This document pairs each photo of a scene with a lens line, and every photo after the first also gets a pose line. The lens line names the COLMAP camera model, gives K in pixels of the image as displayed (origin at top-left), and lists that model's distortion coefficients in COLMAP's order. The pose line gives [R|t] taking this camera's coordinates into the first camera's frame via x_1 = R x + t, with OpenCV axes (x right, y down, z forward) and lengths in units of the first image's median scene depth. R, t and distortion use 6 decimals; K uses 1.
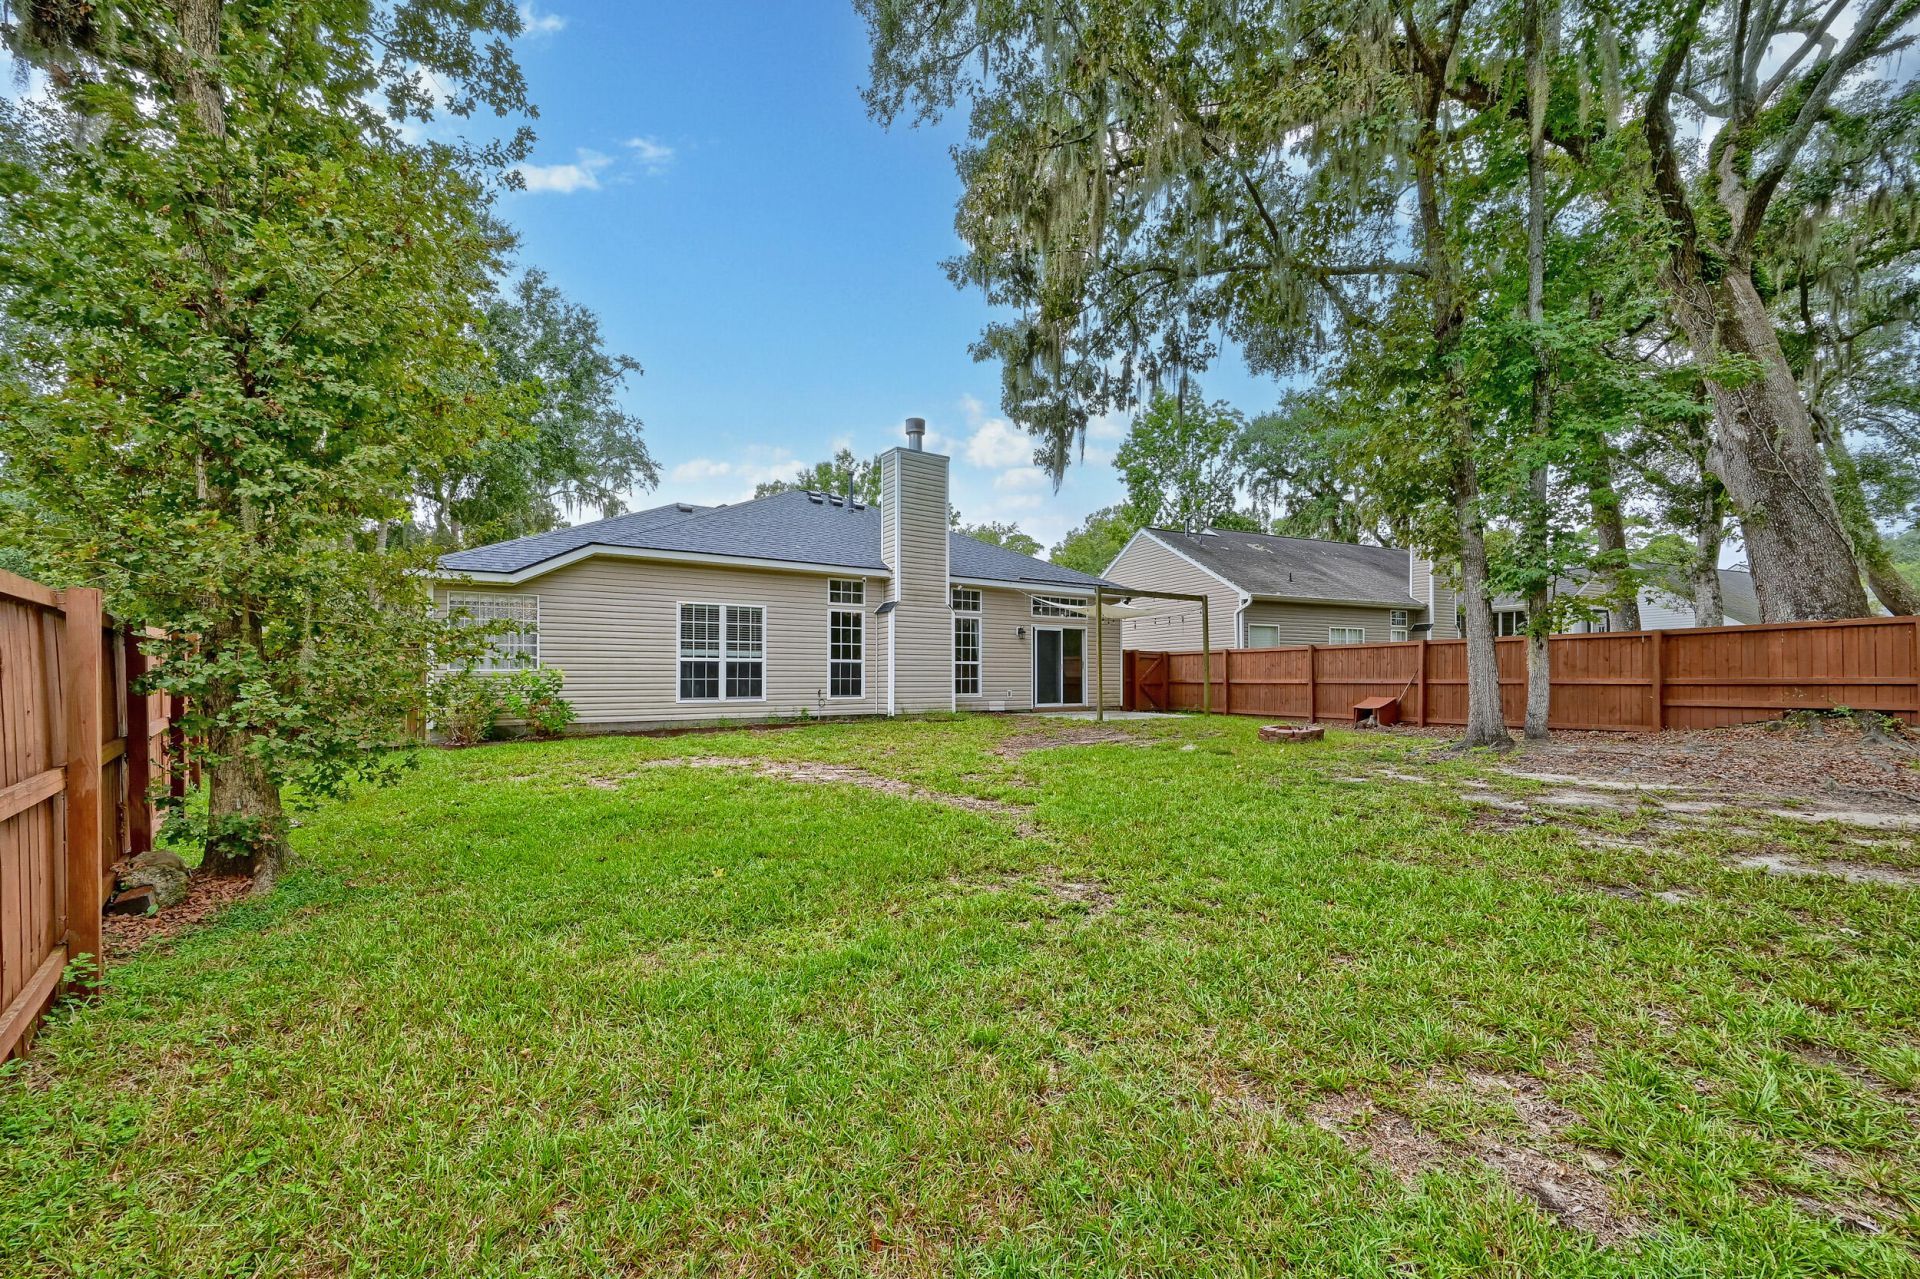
lens RADIAL K [[764.9, 0, 959.4], [0, 764.9, 674.2], [0, 0, 1]] dist [-0.001031, 0.000168]
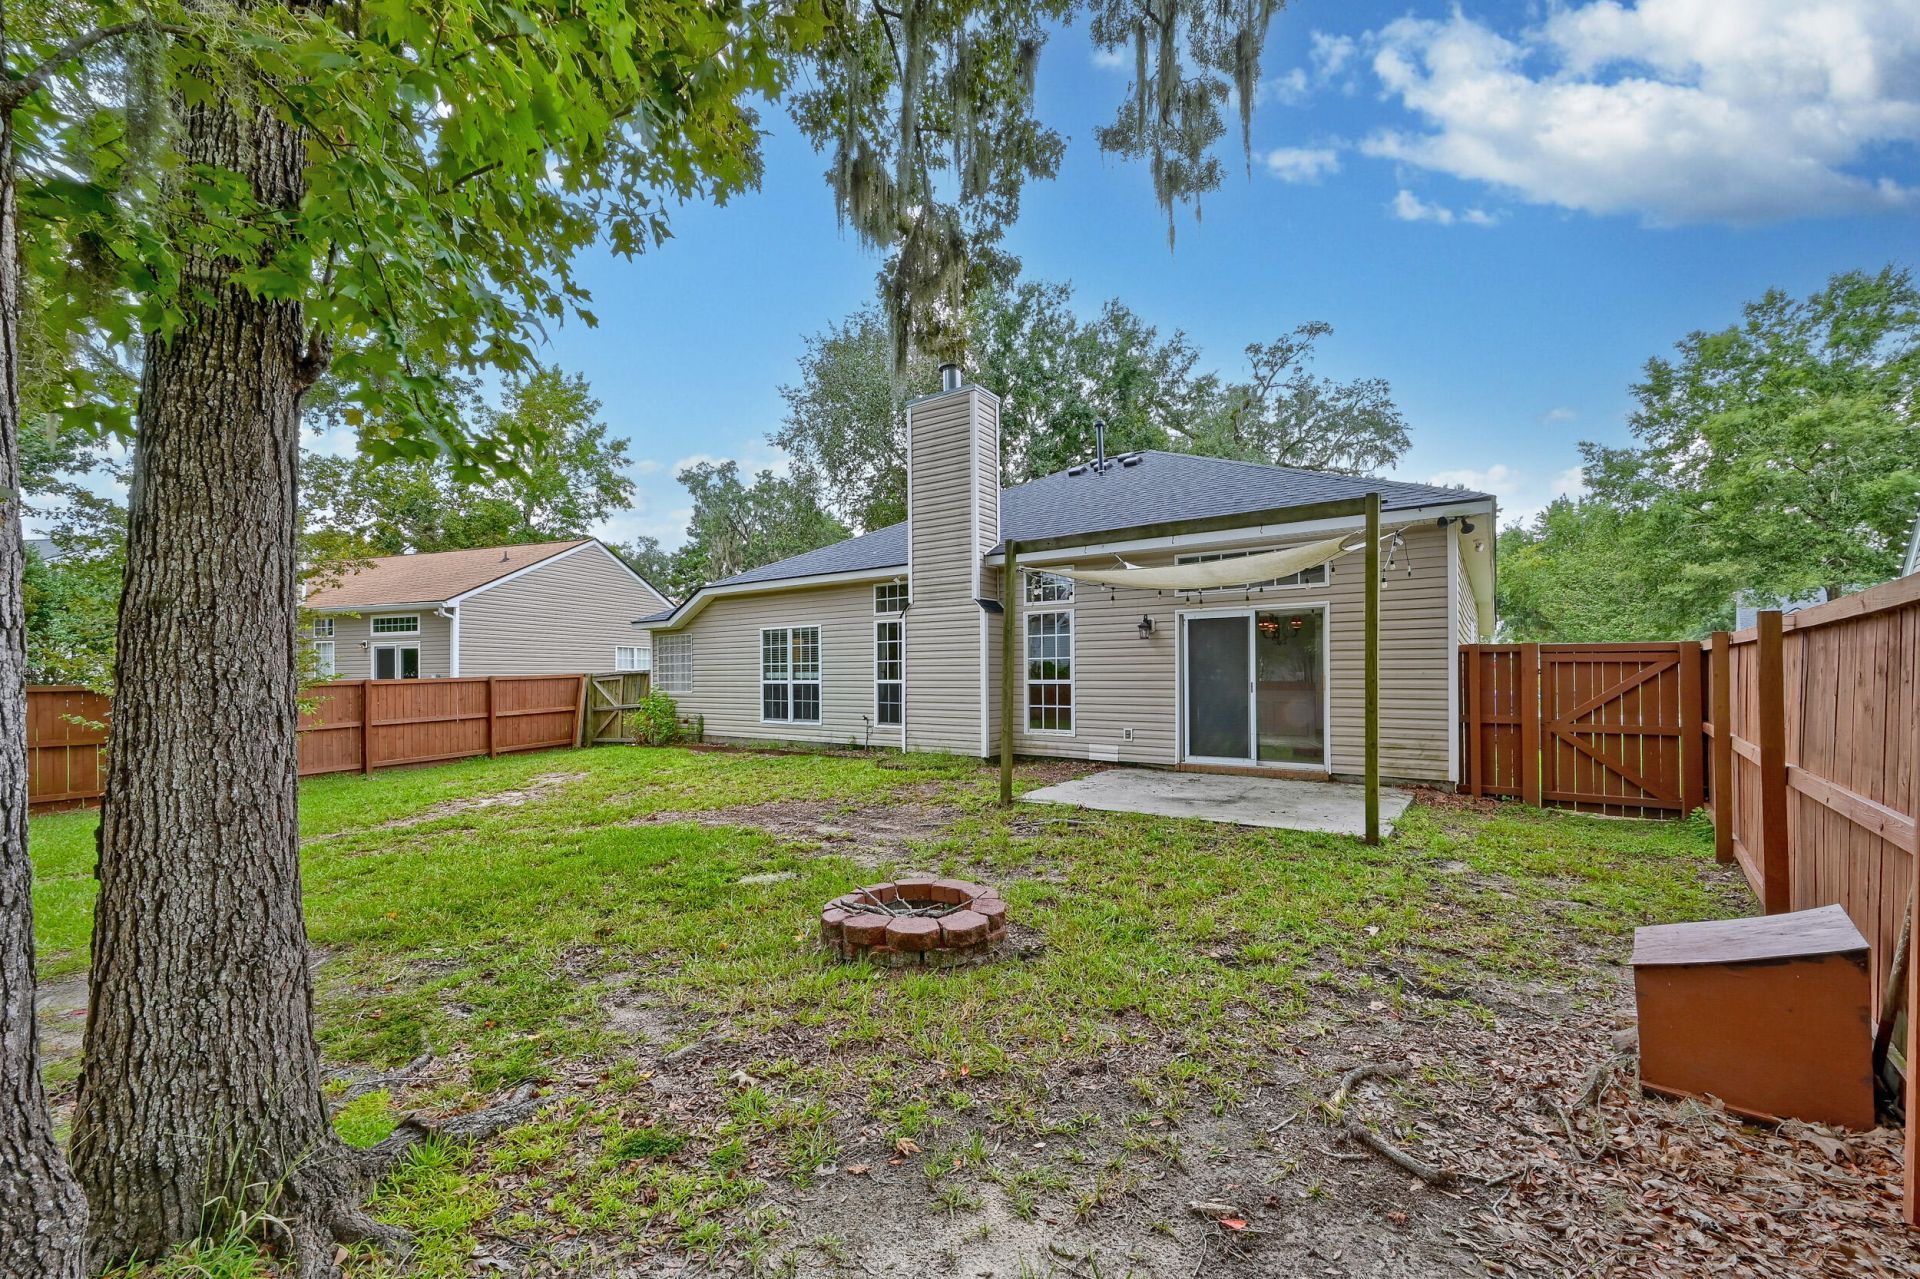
lens RADIAL K [[777.1, 0, 953.3], [0, 777.1, 674.7], [0, 0, 1]] dist [0.000819, 0.000069]
pose [[0.340273, -0.007709, -0.940295, 0.671996], [0.004821, 0.999968, -0.006454, -0.019337], [0.940314, -0.002337, 0.340299, 0.787147]]
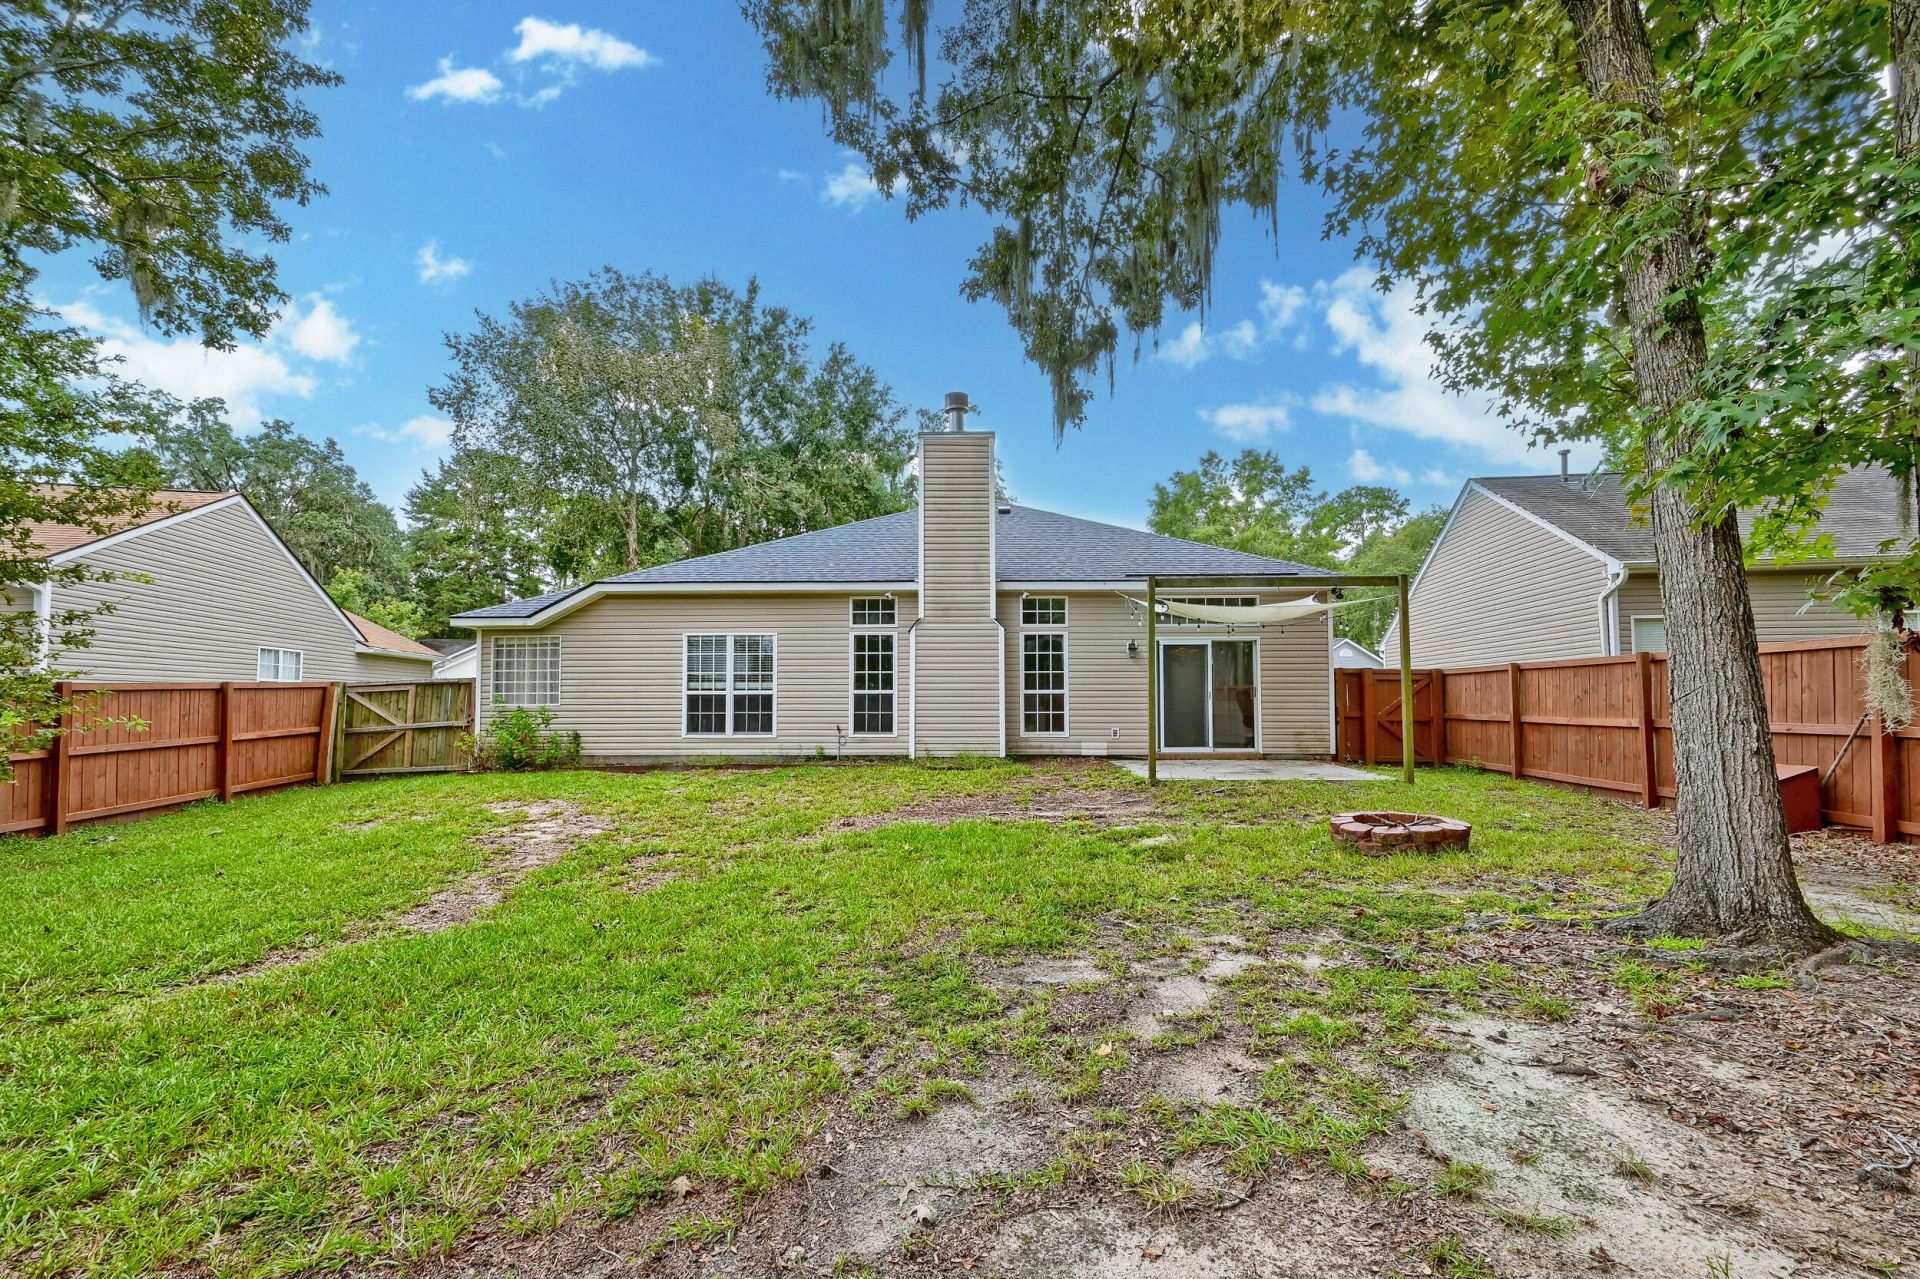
lens RADIAL K [[764.9, 0, 959.4], [0, 764.9, 674.2], [0, 0, 1]] dist [-0.001031, 0.000168]
pose [[0.816105, -0.025091, -0.577359, 0.431339], [0.004106, 0.999284, -0.037624, -0.004520], [0.577889, 0.028335, 0.815623, 0.362464]]
